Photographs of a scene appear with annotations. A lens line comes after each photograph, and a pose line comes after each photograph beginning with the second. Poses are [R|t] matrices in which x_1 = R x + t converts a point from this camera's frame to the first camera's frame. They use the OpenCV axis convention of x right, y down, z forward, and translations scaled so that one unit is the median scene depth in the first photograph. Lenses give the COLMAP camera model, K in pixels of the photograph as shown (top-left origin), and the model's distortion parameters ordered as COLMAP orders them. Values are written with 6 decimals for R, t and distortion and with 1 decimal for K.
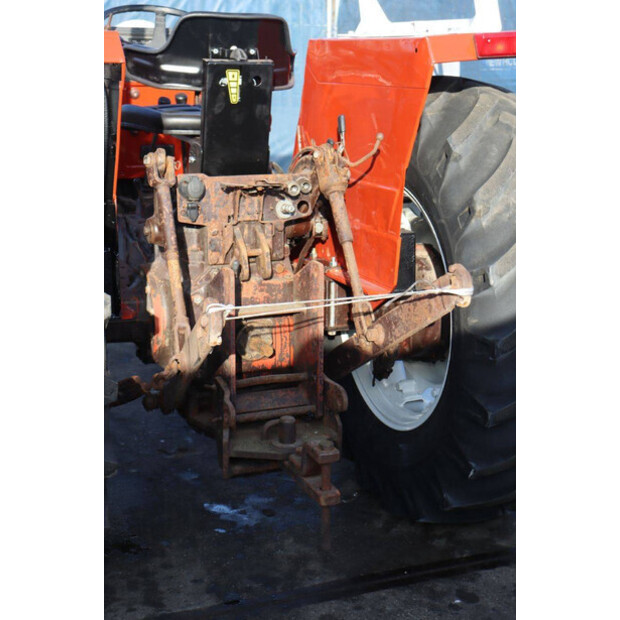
lens RADIAL K [[1092.5, 0, 309.8], [0, 1092.5, 310.0], [0, 0, 1]] dist [0.183935, 0.000000]
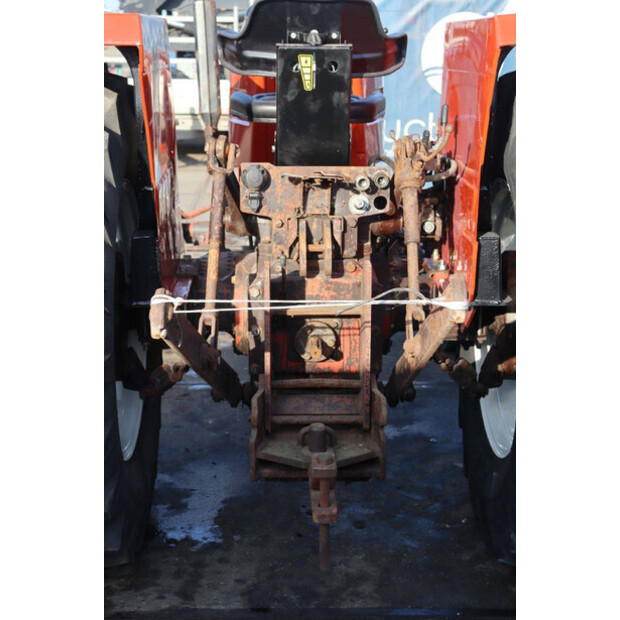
lens RADIAL K [[1092.5, 0, 309.1], [0, 1092.5, 311.6], [0, 0, 1]] dist [0.183935, 0.000000]
pose [[0.927398, 0.084371, -0.364437, 0.294326], [-0.082759, 0.996368, 0.020069, -0.016255], [0.364807, 0.011548, 0.931012, 0.115611]]
